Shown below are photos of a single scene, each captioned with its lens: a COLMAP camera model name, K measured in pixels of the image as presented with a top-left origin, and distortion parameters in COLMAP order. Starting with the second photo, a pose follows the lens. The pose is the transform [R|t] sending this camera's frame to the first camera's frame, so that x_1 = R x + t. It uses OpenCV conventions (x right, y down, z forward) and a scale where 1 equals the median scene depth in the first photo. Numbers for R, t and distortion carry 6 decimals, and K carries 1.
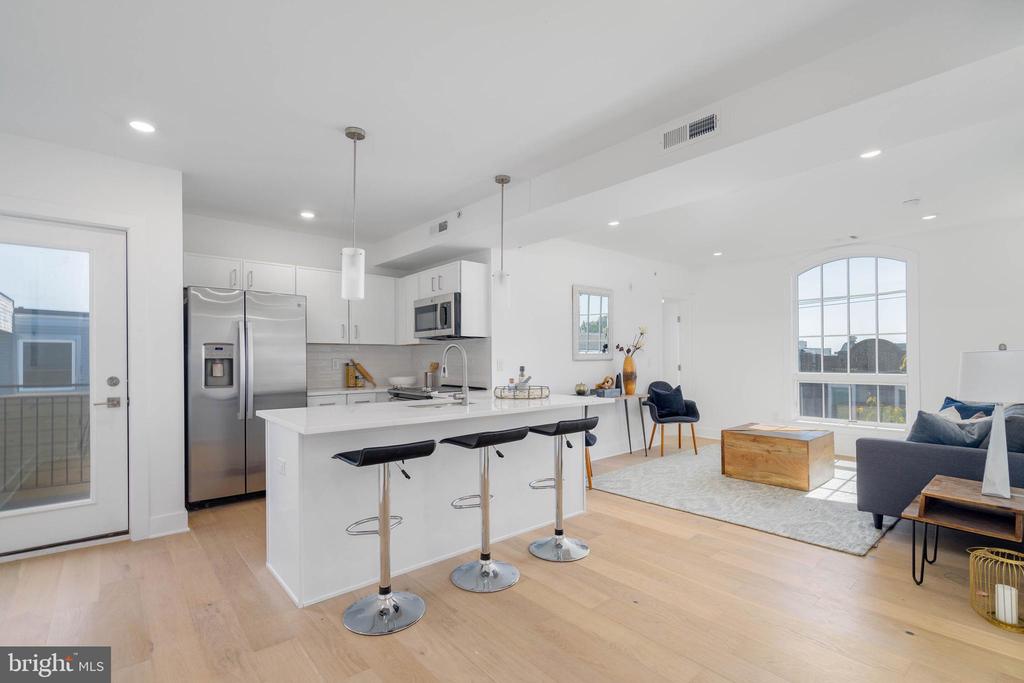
lens RADIAL K [[469.6, 0, 516.3], [0, 469.6, 354.4], [0, 0, 1]] dist [0.000326, -0.000031]
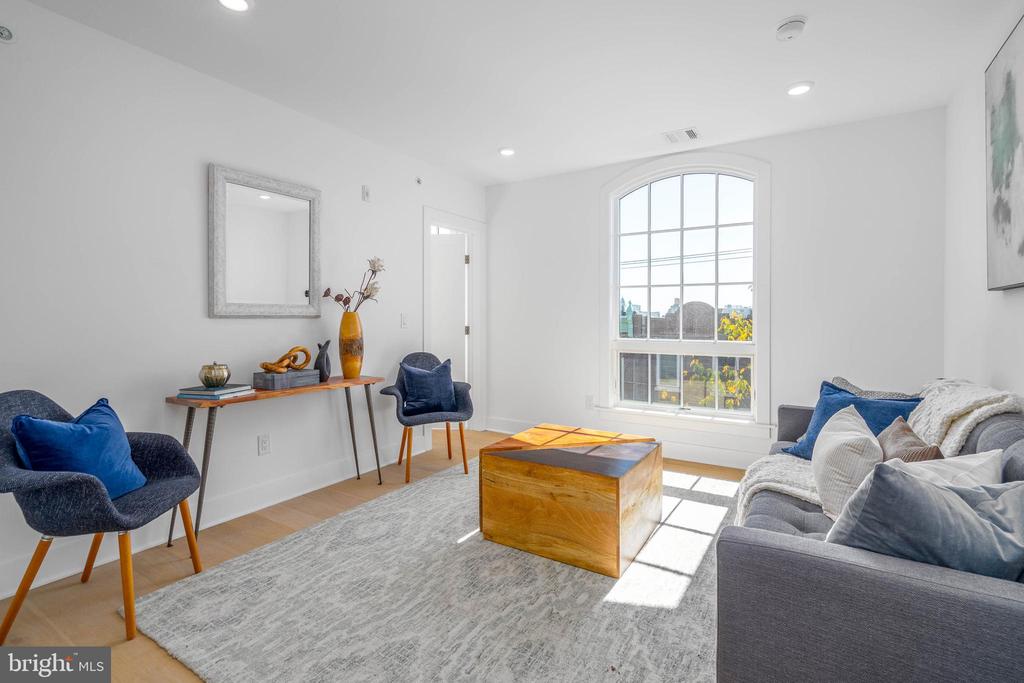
lens RADIAL K [[469.6, 0, 523.5], [0, 469.6, 317.2], [0, 0, 1]] dist [0.000326, -0.000031]
pose [[0.952649, 0.011463, 0.303857, 0.268595], [-0.012724, 0.999917, 0.002169, 0.007966], [-0.303807, -0.005933, 0.952715, 0.401197]]
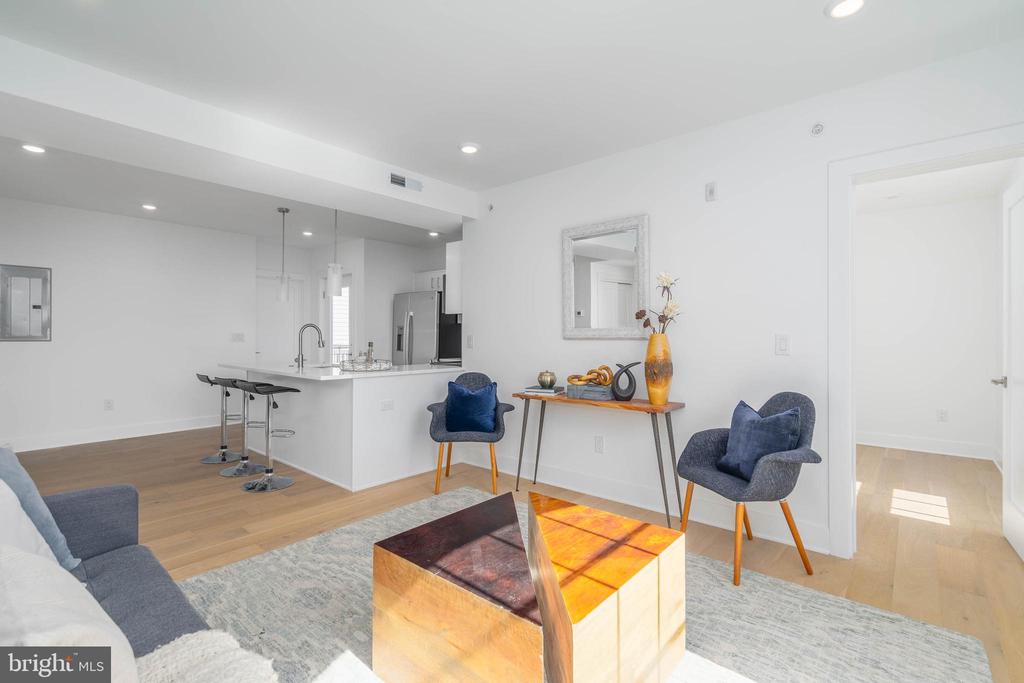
lens RADIAL K [[469.6, 0, 513.0], [0, 469.6, 339.6], [0, 0, 1]] dist [0.000326, -0.000031]
pose [[0.145325, 0.013276, -0.989295, 0.758765], [0.004463, 0.999891, 0.014074, 0.003490], [0.989374, -0.006460, 0.145250, 0.777963]]
